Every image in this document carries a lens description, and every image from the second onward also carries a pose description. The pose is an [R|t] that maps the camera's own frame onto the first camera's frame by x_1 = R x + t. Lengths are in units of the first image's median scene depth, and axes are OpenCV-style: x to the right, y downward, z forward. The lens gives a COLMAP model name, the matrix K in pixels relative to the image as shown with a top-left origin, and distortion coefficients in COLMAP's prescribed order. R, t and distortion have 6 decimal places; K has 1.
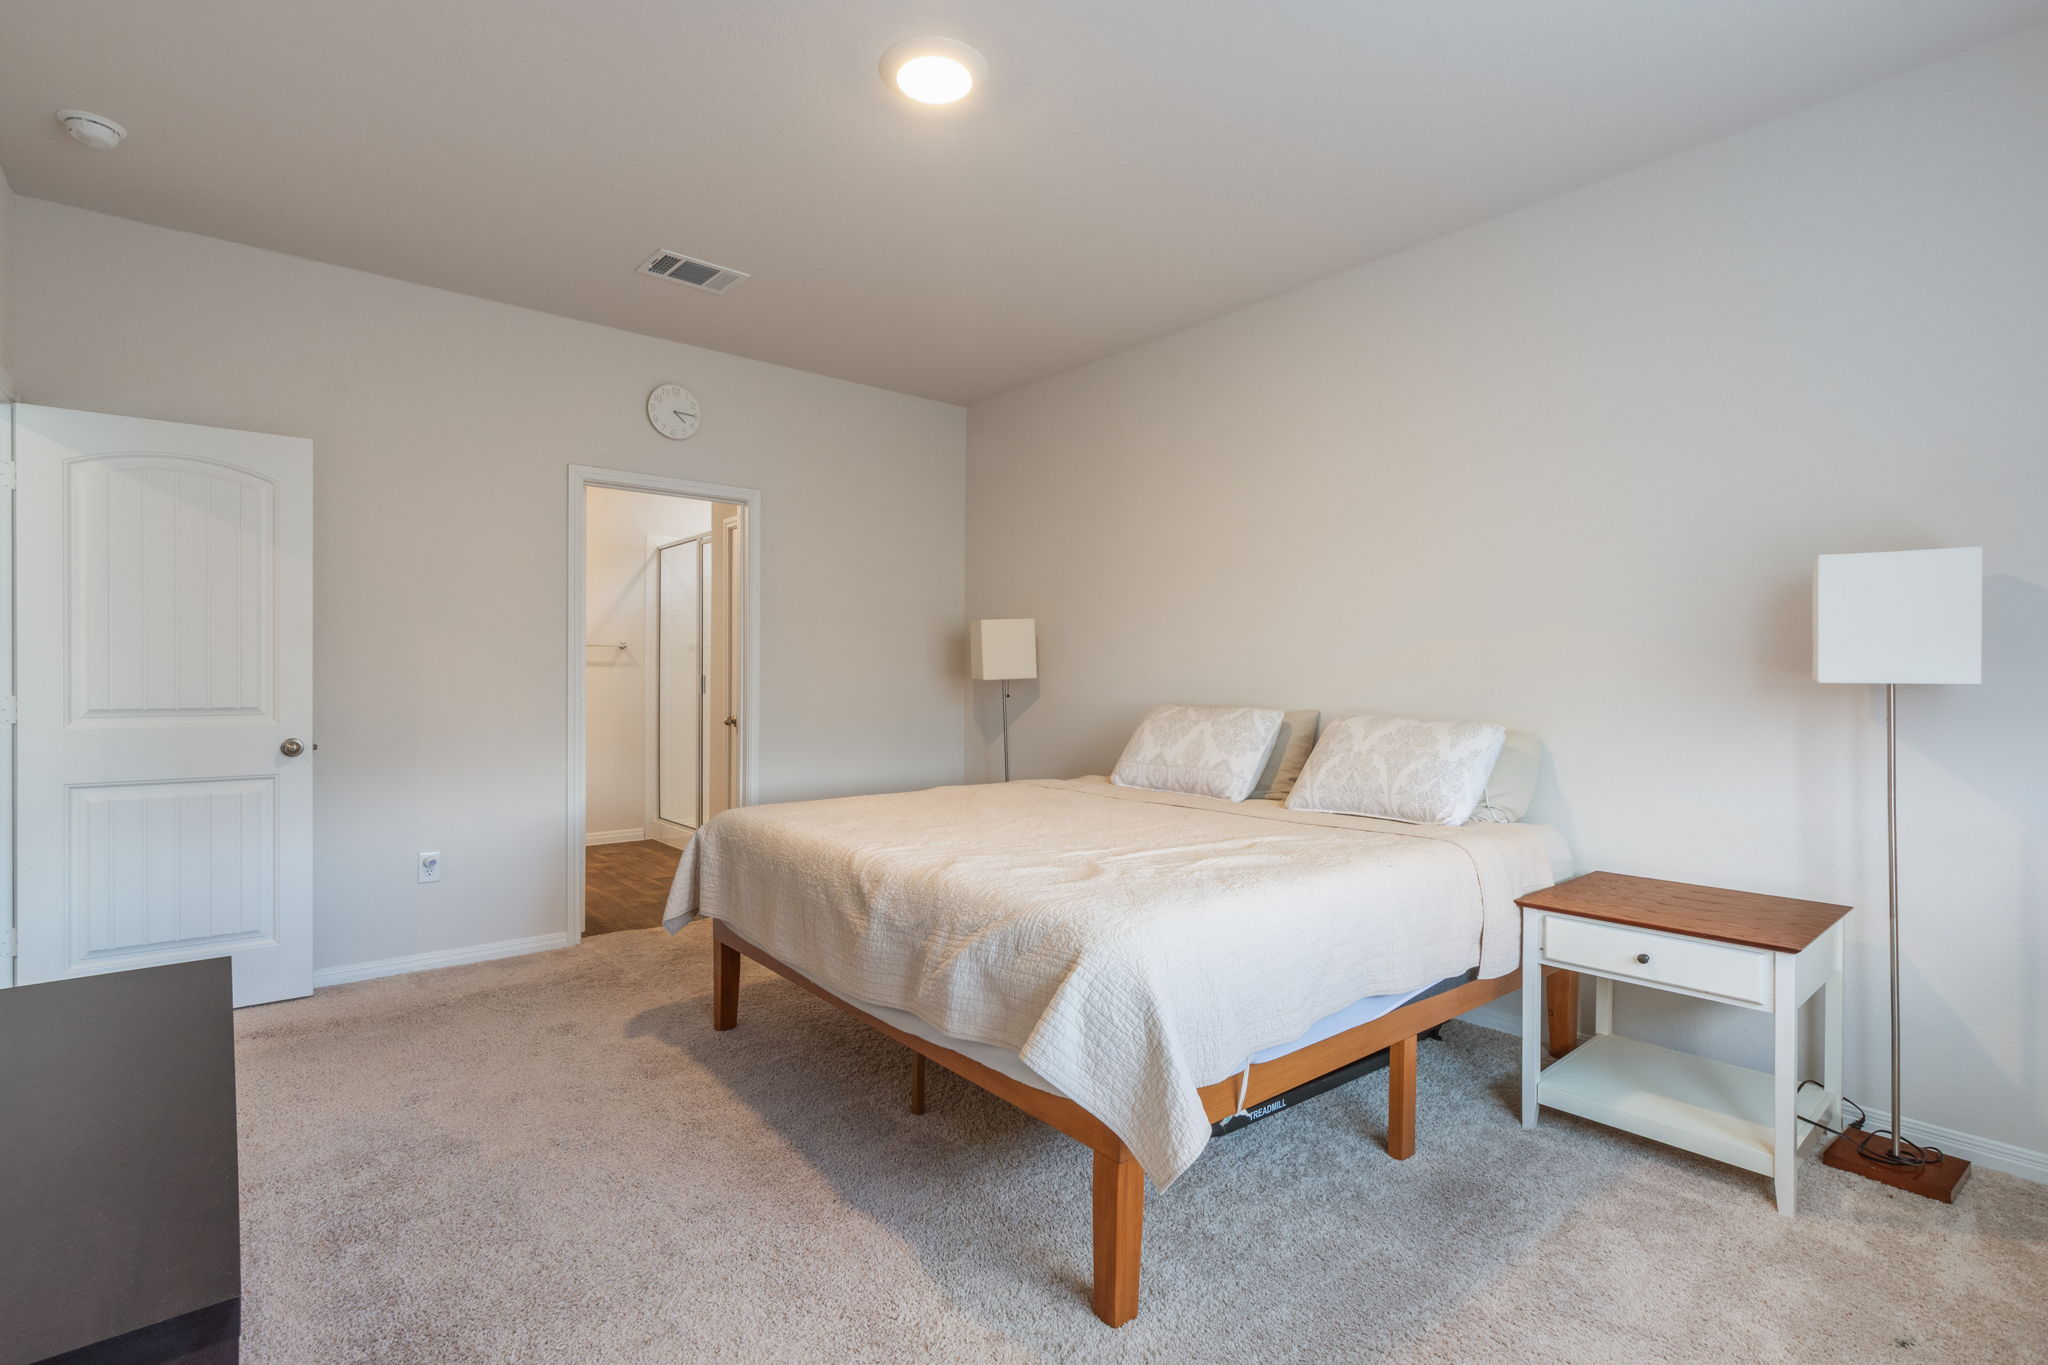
lens RADIAL K [[947.0, 0, 1015.3], [0, 947.0, 682.0], [0, 0, 1]] dist [0.005680, 0.000638]
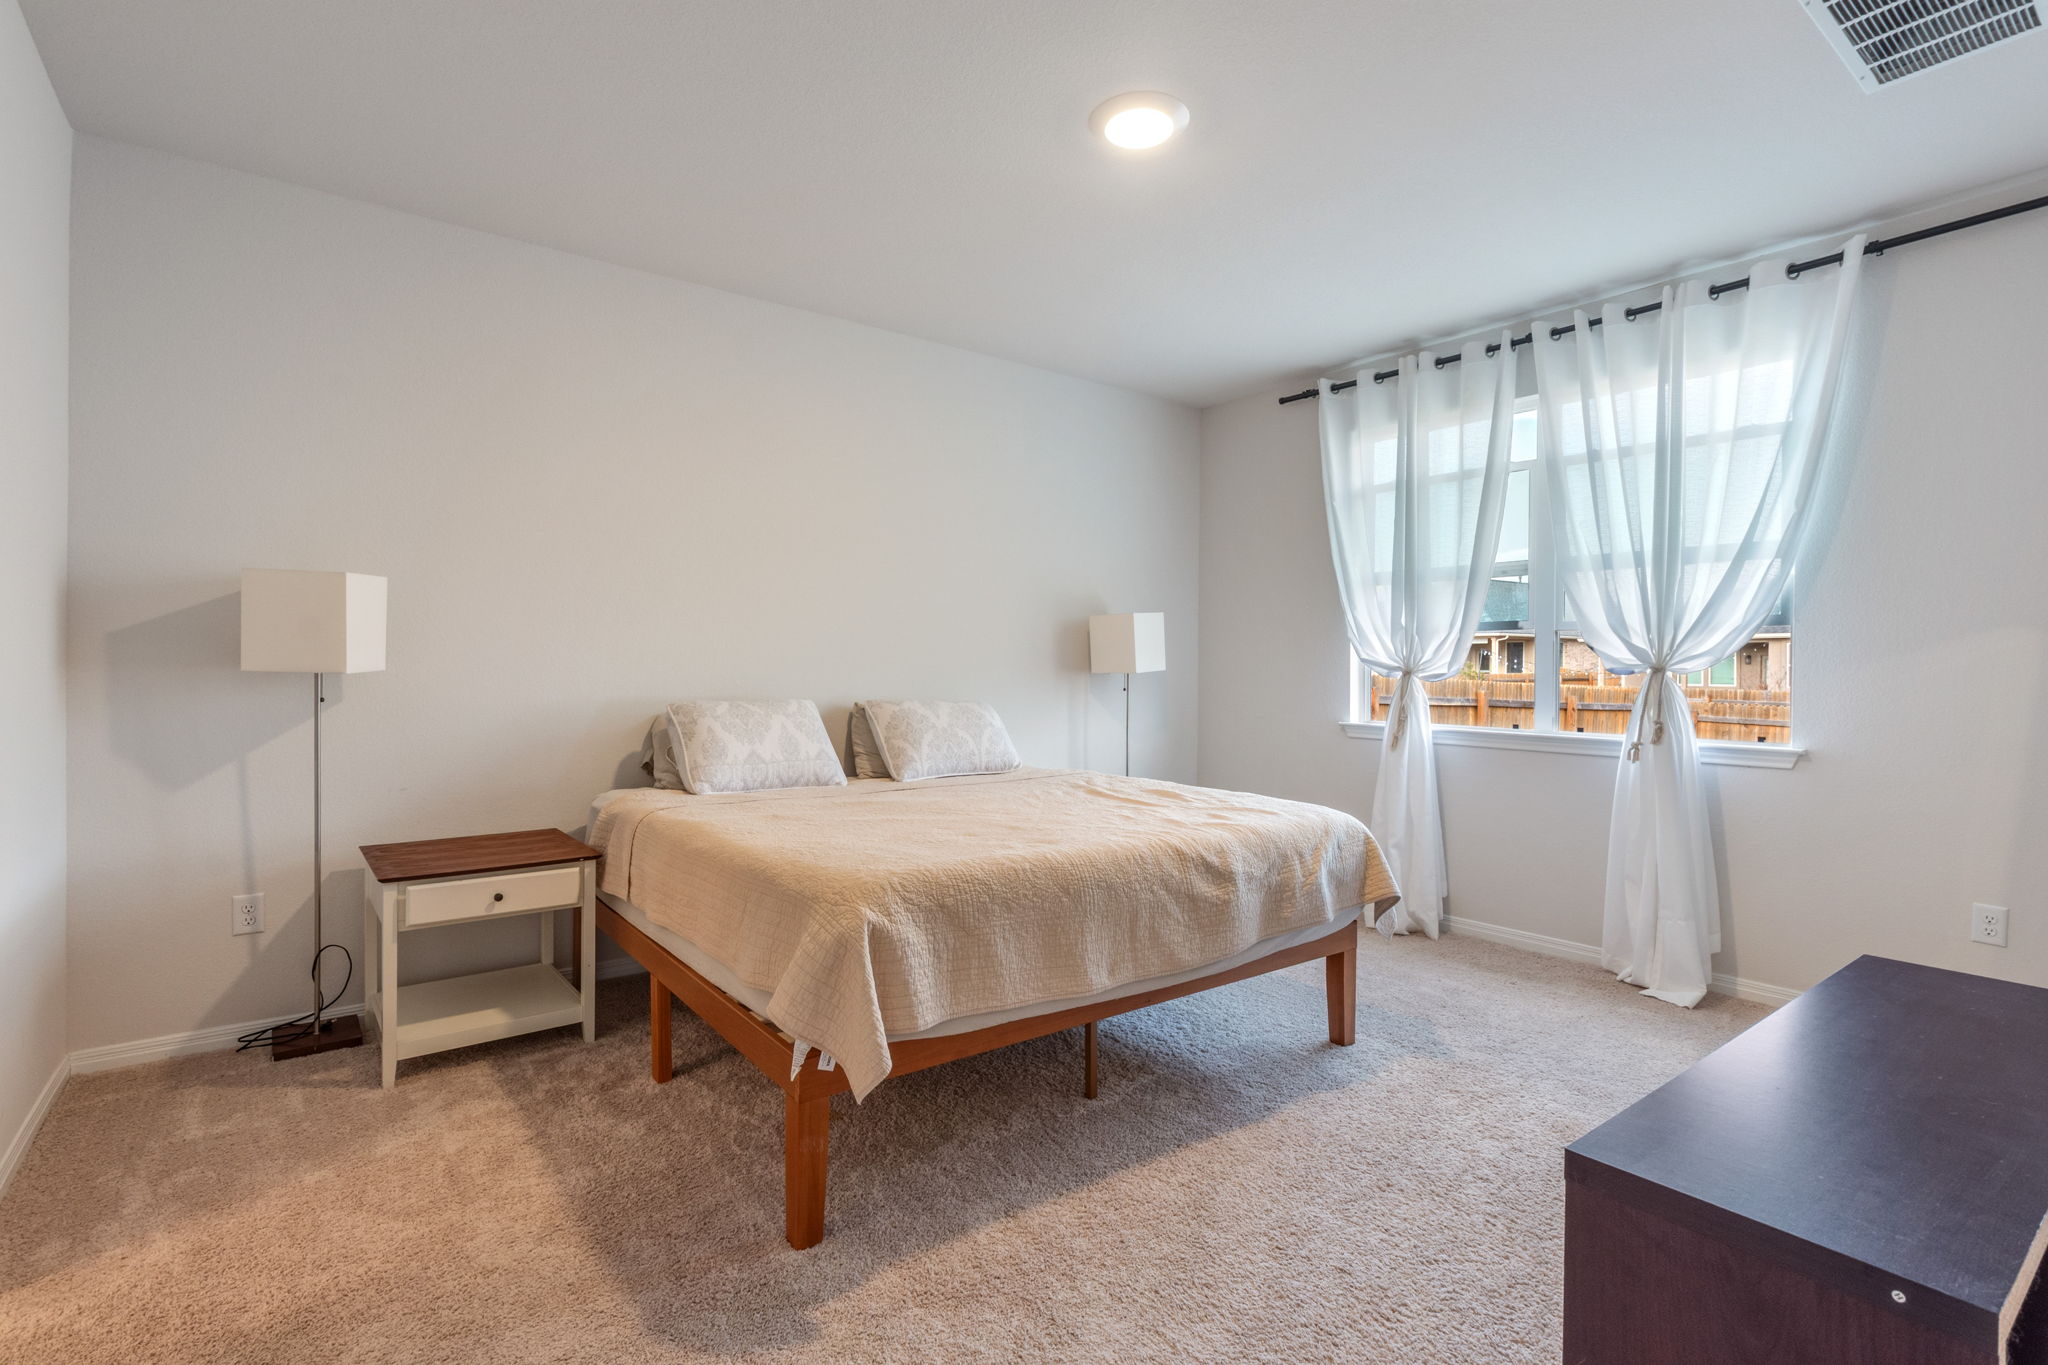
lens RADIAL K [[947.0, 0, 1019.1], [0, 947.0, 680.8], [0, 0, 1]] dist [0.005680, 0.000638]
pose [[0.063551, -0.014541, 0.997873, -0.951580], [0.001409, 0.999894, 0.014481, -0.007566], [-0.997978, 0.000486, 0.063565, 0.863571]]
